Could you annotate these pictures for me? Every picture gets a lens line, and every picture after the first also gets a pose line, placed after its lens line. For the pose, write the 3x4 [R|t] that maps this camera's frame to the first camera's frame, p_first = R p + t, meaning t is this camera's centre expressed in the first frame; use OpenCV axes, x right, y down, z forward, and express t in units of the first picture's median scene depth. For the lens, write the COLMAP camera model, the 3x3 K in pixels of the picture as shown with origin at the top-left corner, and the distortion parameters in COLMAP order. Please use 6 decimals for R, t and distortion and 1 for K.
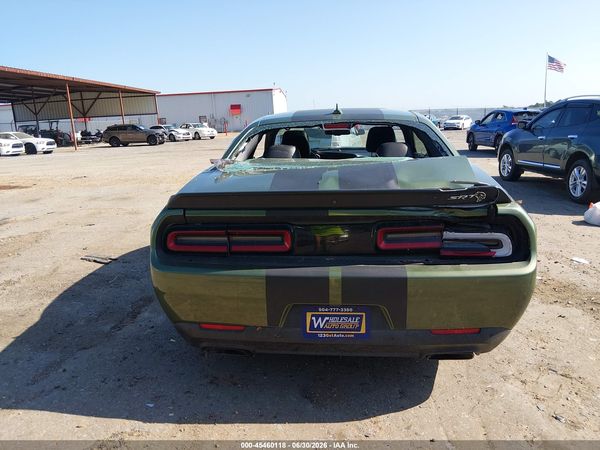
lens RADIAL K [[456.5, 0, 300.0], [0, 456.5, 225.0], [0, 0, 1]] dist [0.061871, -0.116011]
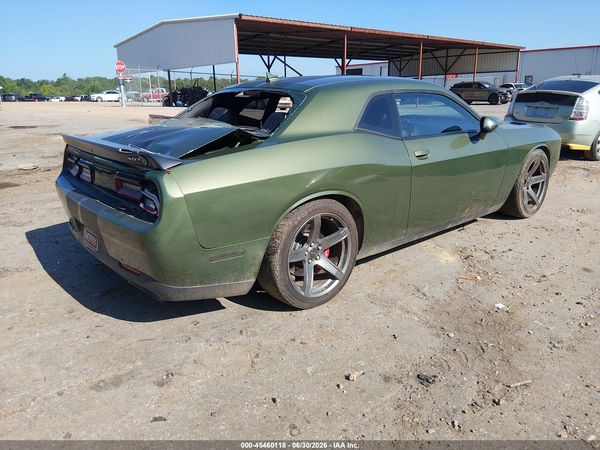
lens RADIAL K [[456.5, 0, 300.0], [0, 456.5, 225.0], [0, 0, 1]] dist [0.061871, -0.116011]
pose [[0.710204, 0.226830, -0.666452, 0.099612], [-0.167518, 0.973930, 0.152965, -0.009904], [0.683775, 0.003007, 0.729687, 0.028922]]
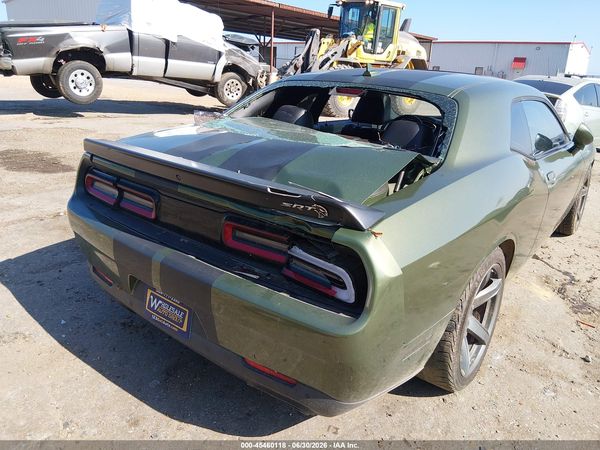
lens RADIAL K [[456.5, 0, 300.0], [0, 456.5, 225.0], [0, 0, 1]] dist [0.061871, -0.116011]
pose [[0.829740, 0.253908, -0.497054, 0.048470], [-0.200986, 0.966717, 0.158316, -0.009882], [0.520708, -0.031460, 0.853155, 0.025572]]
